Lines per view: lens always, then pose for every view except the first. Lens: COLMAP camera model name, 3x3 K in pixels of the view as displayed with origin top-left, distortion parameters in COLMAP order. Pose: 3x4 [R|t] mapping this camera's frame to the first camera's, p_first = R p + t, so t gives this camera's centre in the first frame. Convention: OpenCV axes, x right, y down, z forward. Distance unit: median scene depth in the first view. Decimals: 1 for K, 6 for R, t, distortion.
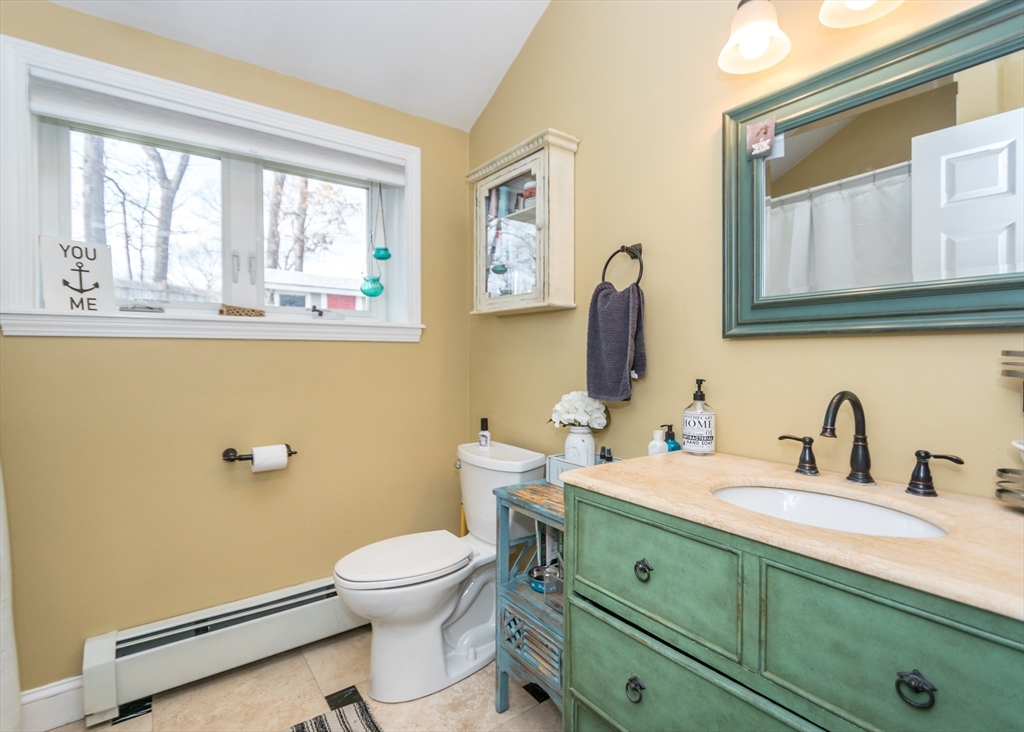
lens RADIAL K [[505.0, 0, 490.2], [0, 505.0, 369.3], [0, 0, 1]] dist [0.007626, -0.006509]
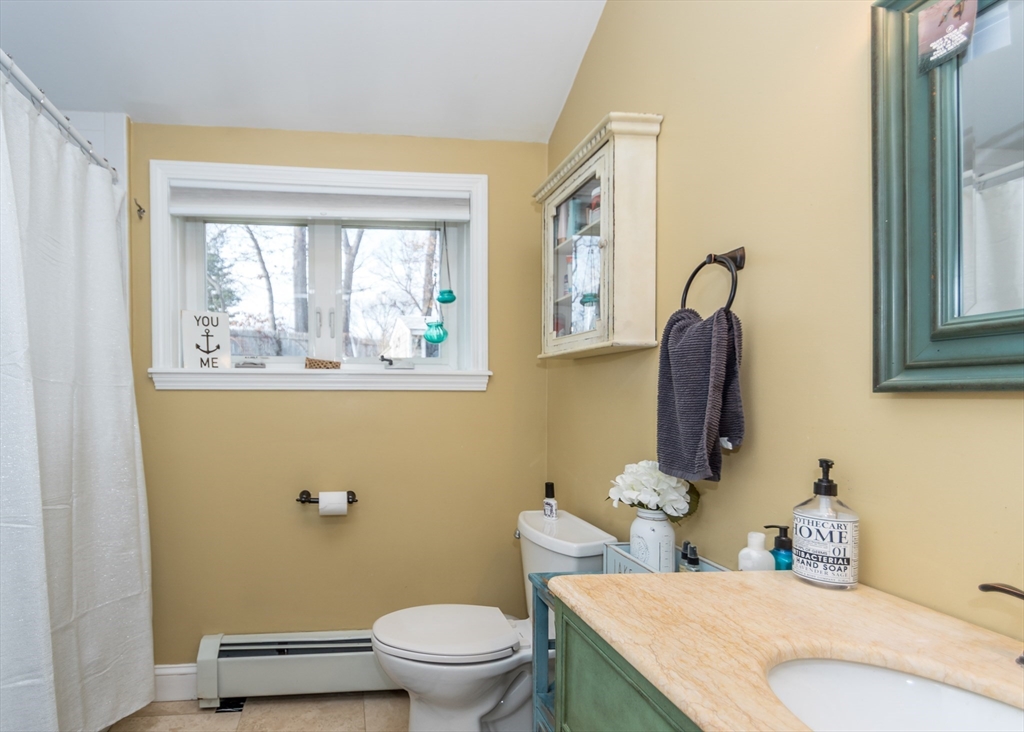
lens RADIAL K [[505.0, 0, 480.5], [0, 505.0, 397.0], [0, 0, 1]] dist [0.007626, -0.006509]
pose [[0.854647, 0.010757, -0.519099, 0.358965], [-0.013427, 0.999909, -0.001385, -0.046733], [0.519036, 0.008153, 0.854713, 0.257305]]
